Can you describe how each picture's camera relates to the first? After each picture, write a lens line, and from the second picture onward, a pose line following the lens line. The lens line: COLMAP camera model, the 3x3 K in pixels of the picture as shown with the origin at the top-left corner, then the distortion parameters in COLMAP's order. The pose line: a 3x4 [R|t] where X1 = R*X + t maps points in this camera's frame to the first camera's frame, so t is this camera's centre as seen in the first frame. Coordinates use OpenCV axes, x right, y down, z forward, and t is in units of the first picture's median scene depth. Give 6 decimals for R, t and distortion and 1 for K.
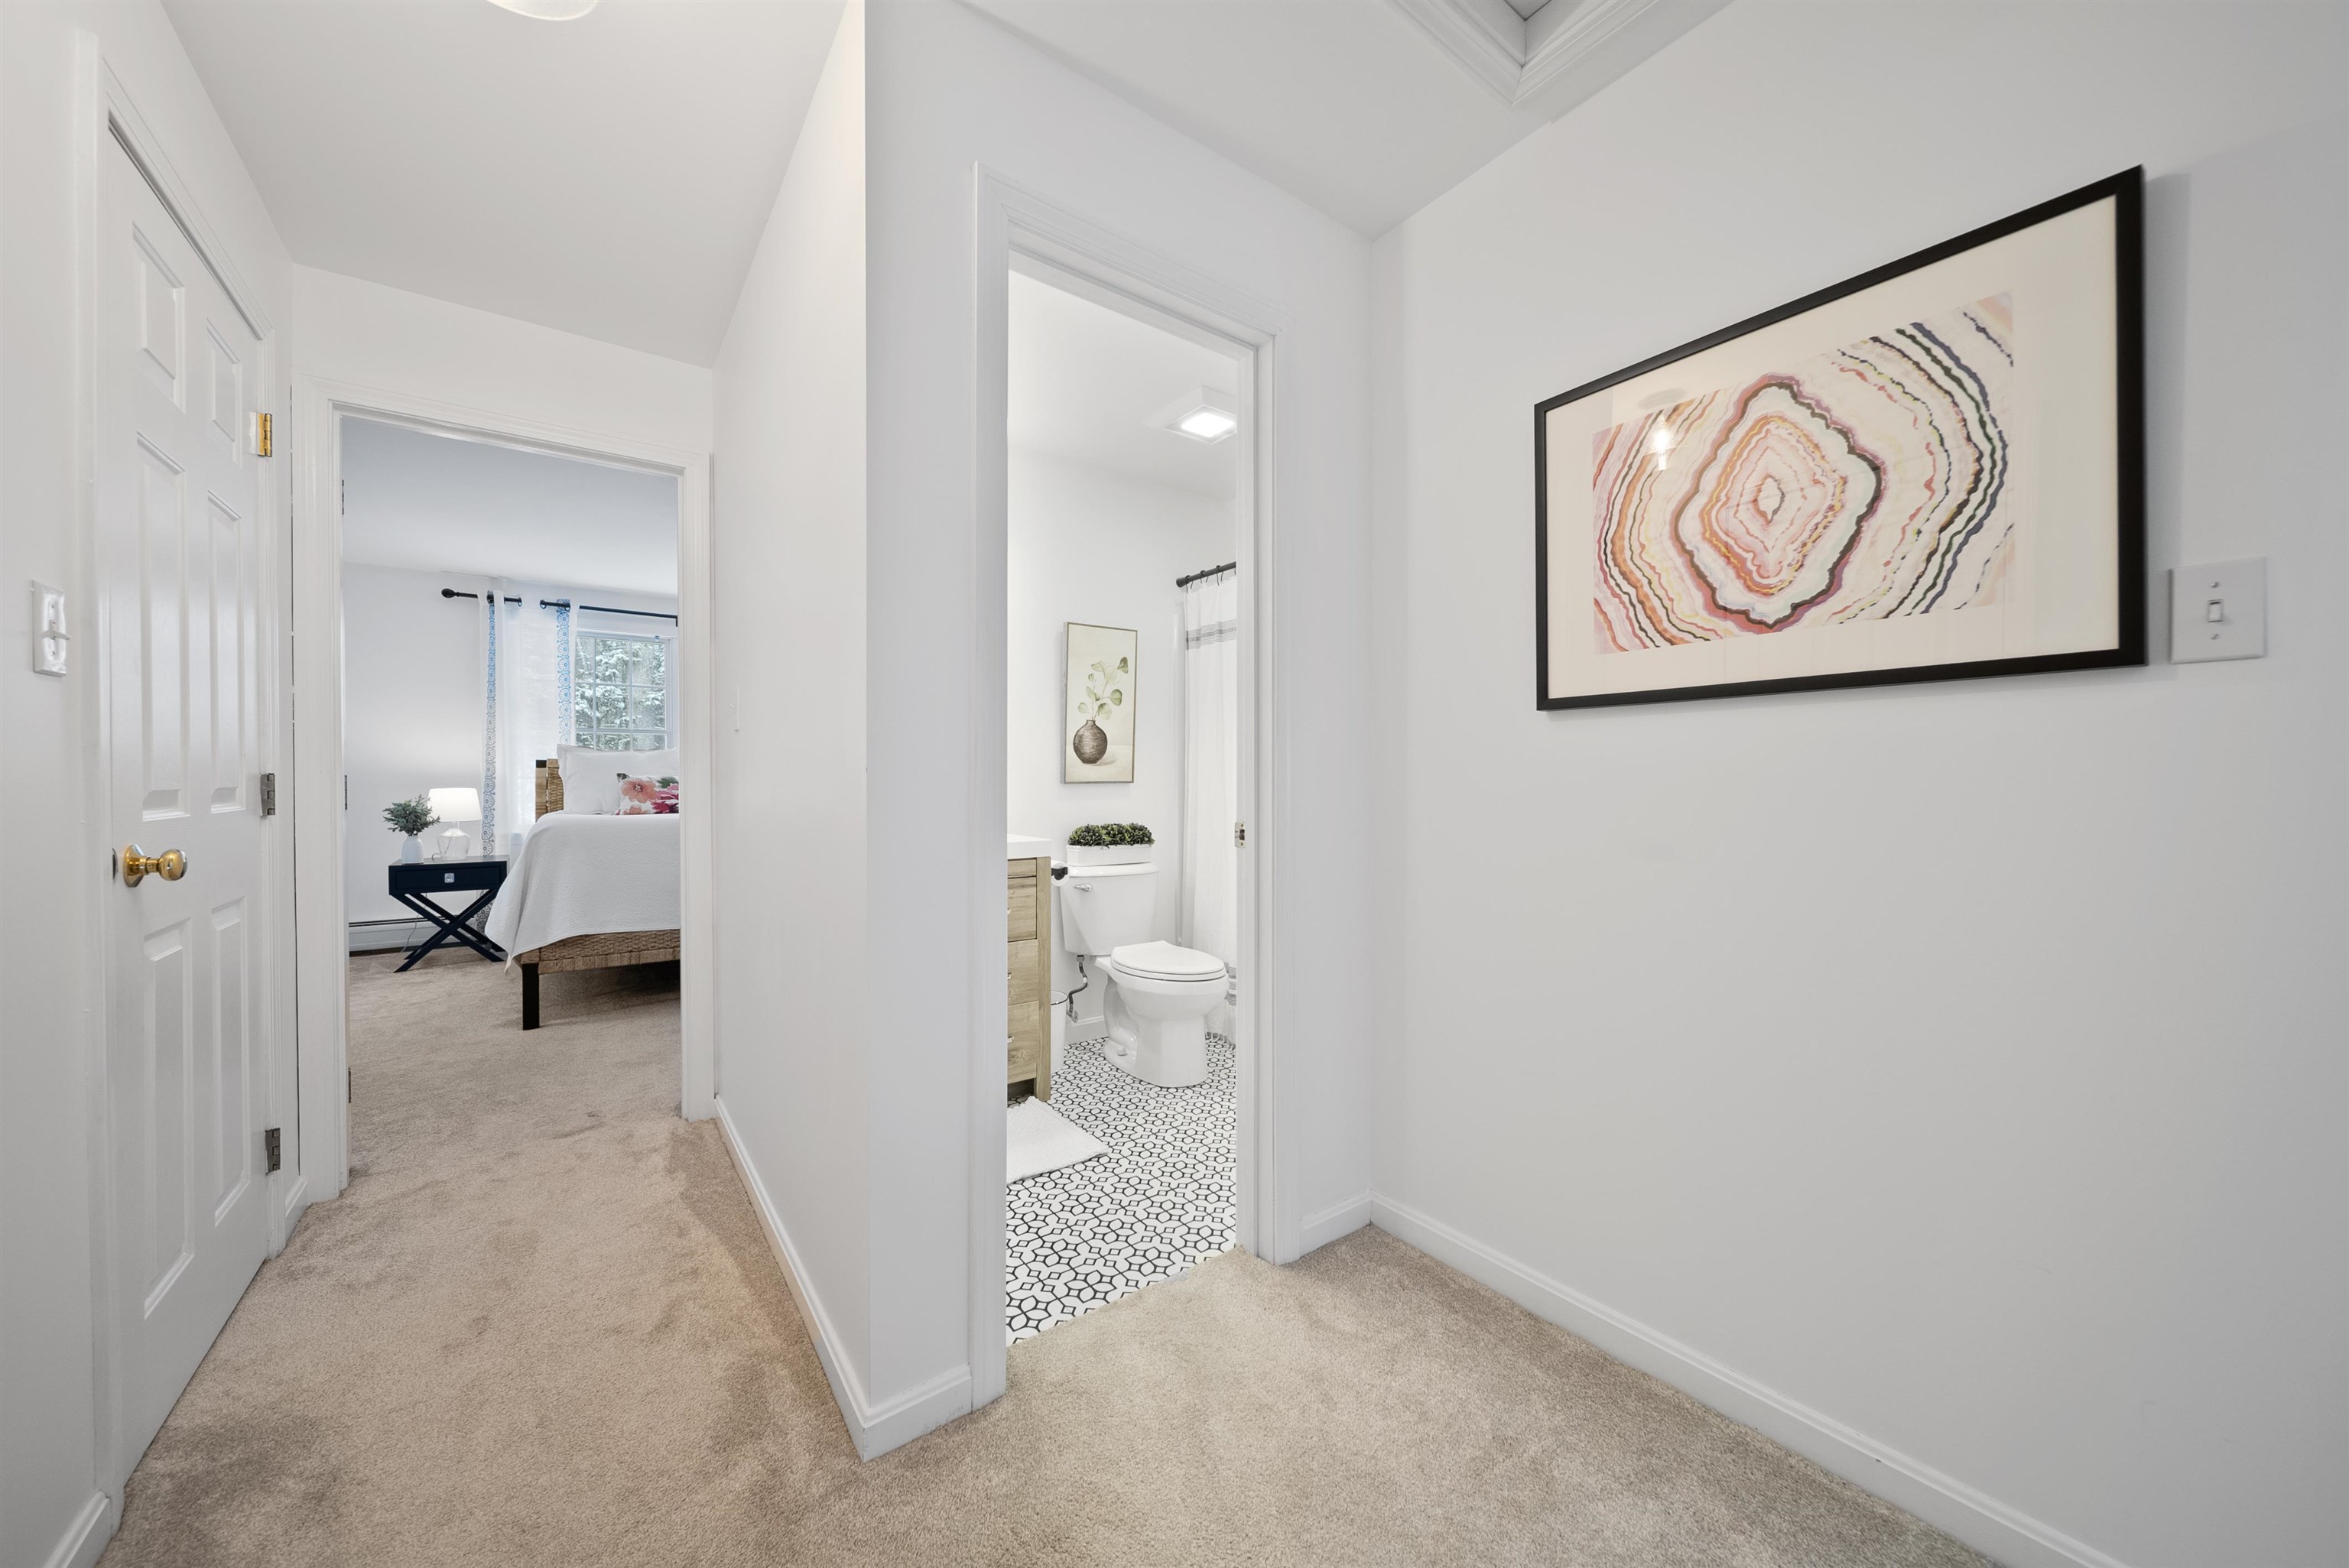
lens RADIAL K [[830.6, 0, 1172.2], [0, 830.6, 789.0], [0, 0, 1]] dist [0.001106, -0.002036]
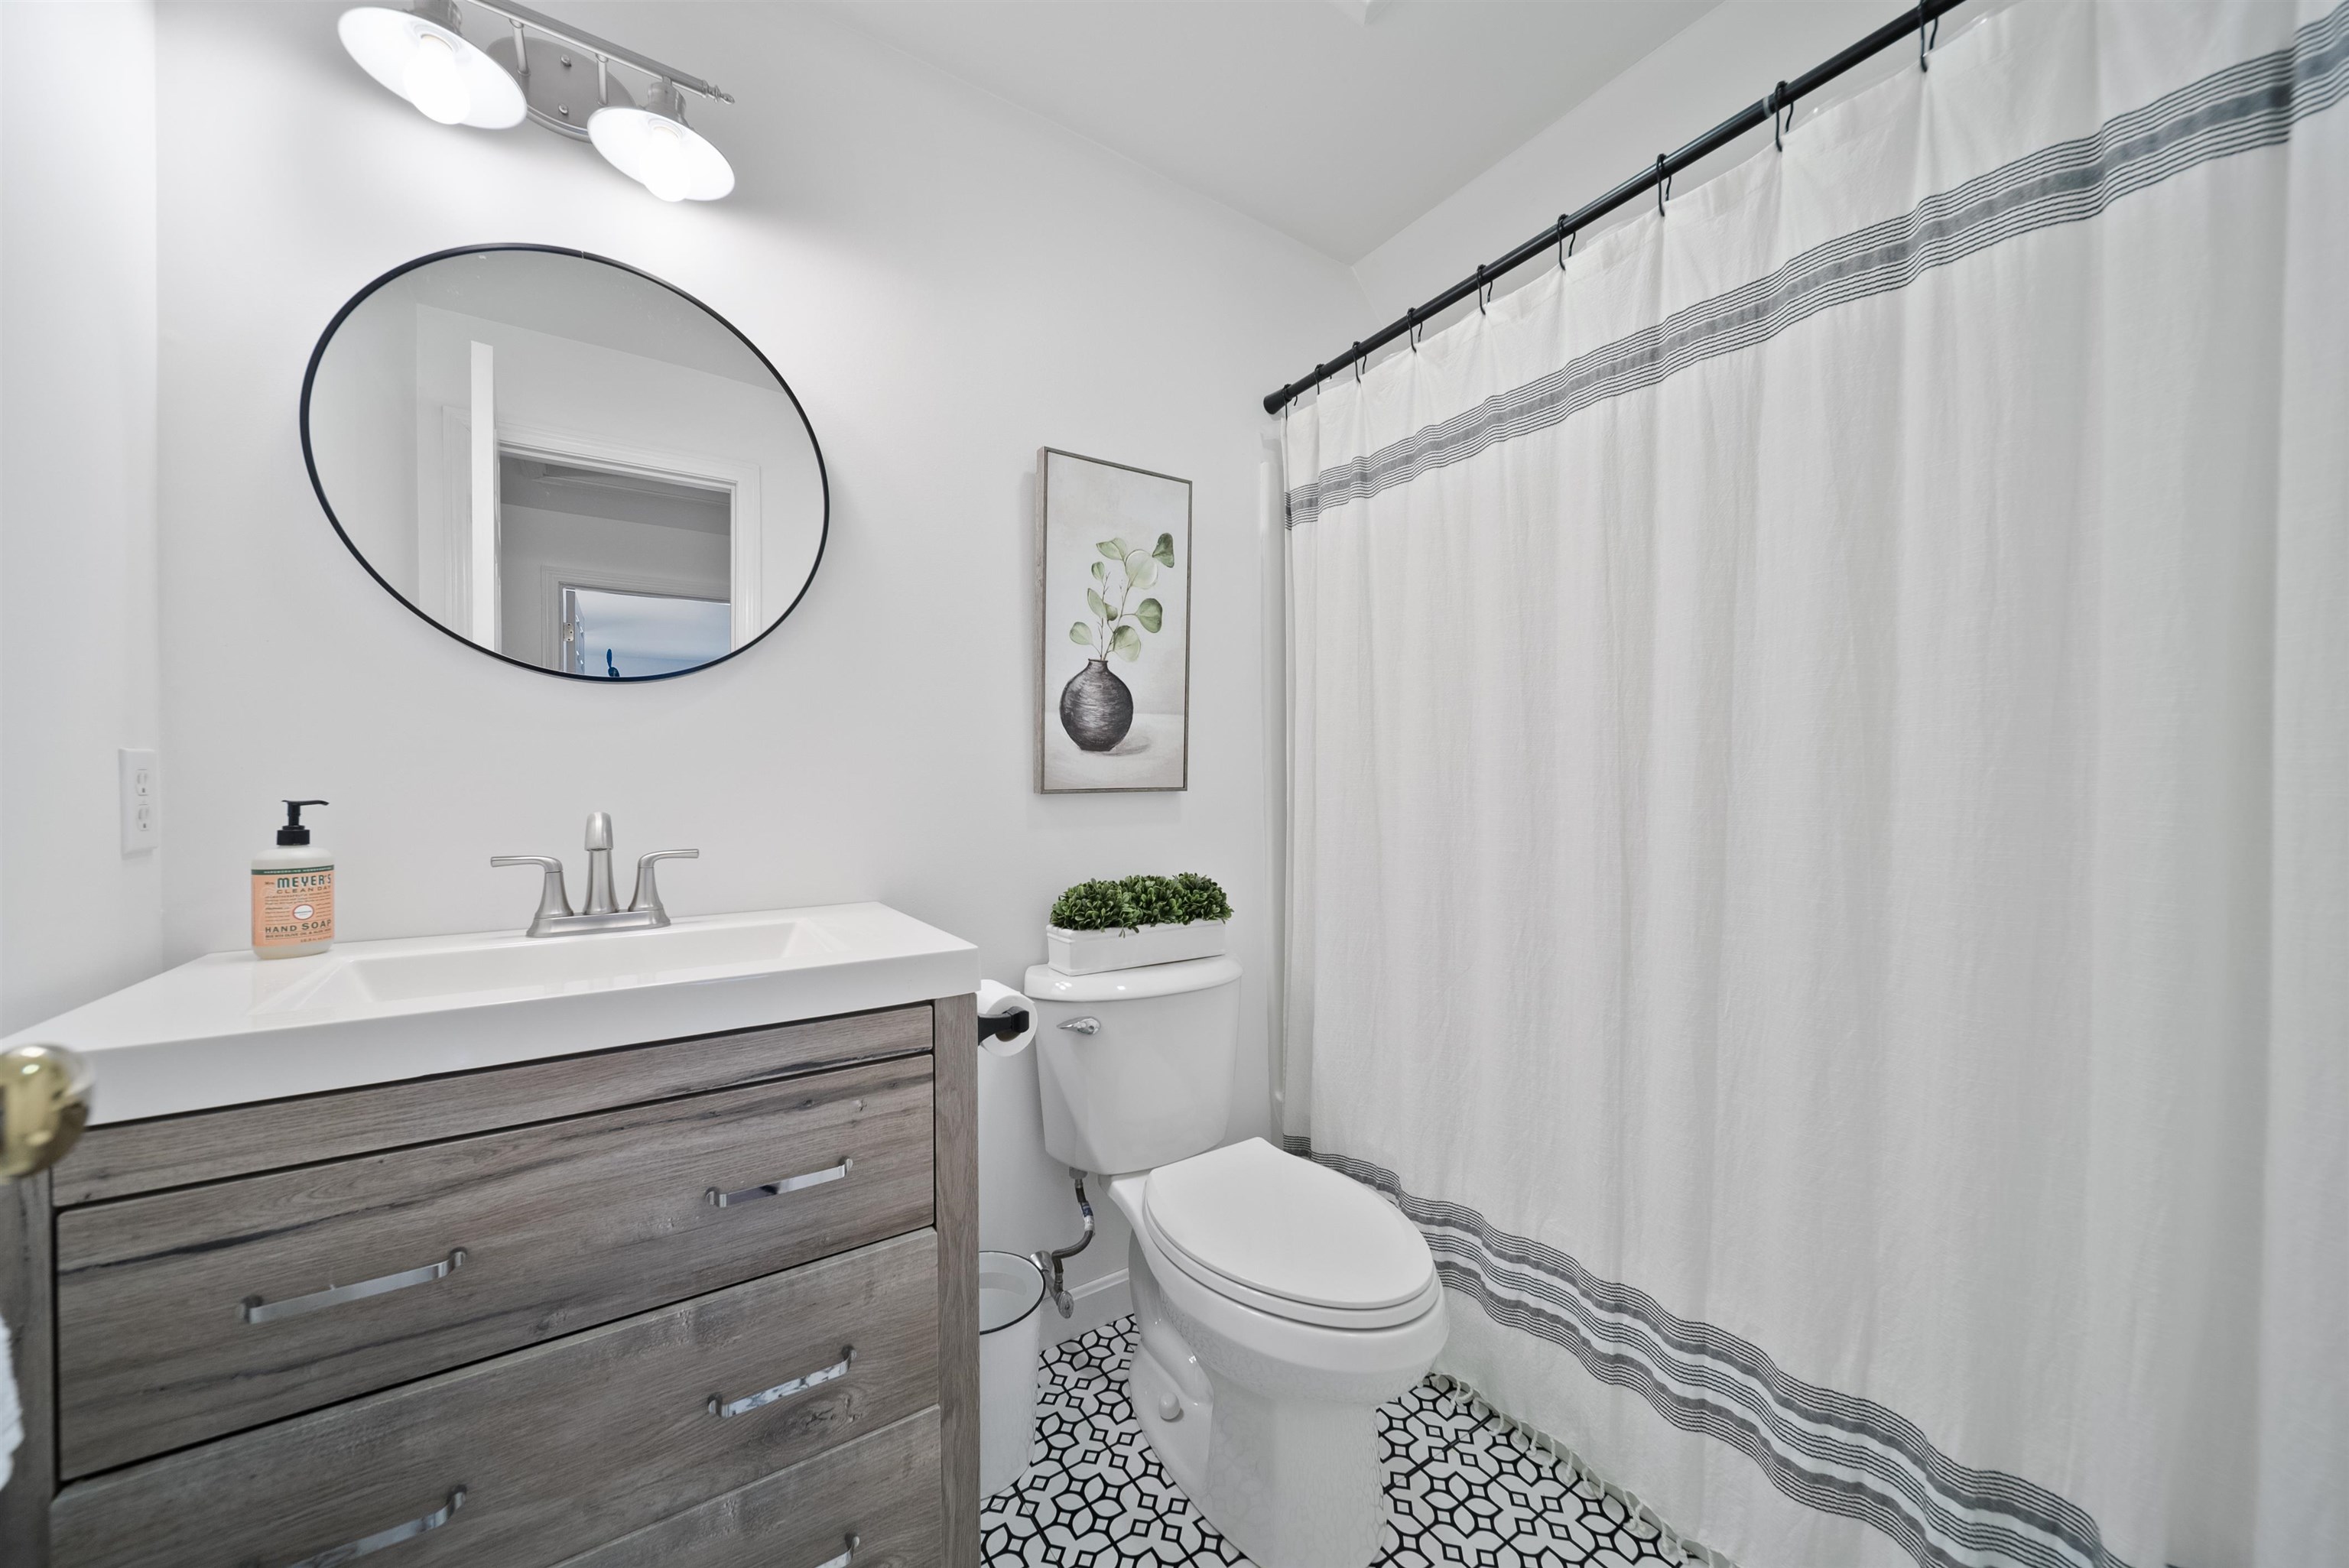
lens RADIAL K [[830.6, 0, 1172.2], [0, 830.6, 789.0], [0, 0, 1]] dist [0.001106, -0.002036]
pose [[0.999056, -0.009459, -0.042406, -0.035435], [0.009007, 0.999901, -0.010836, -0.003110], [0.042504, 0.010444, 0.999042, 0.523373]]
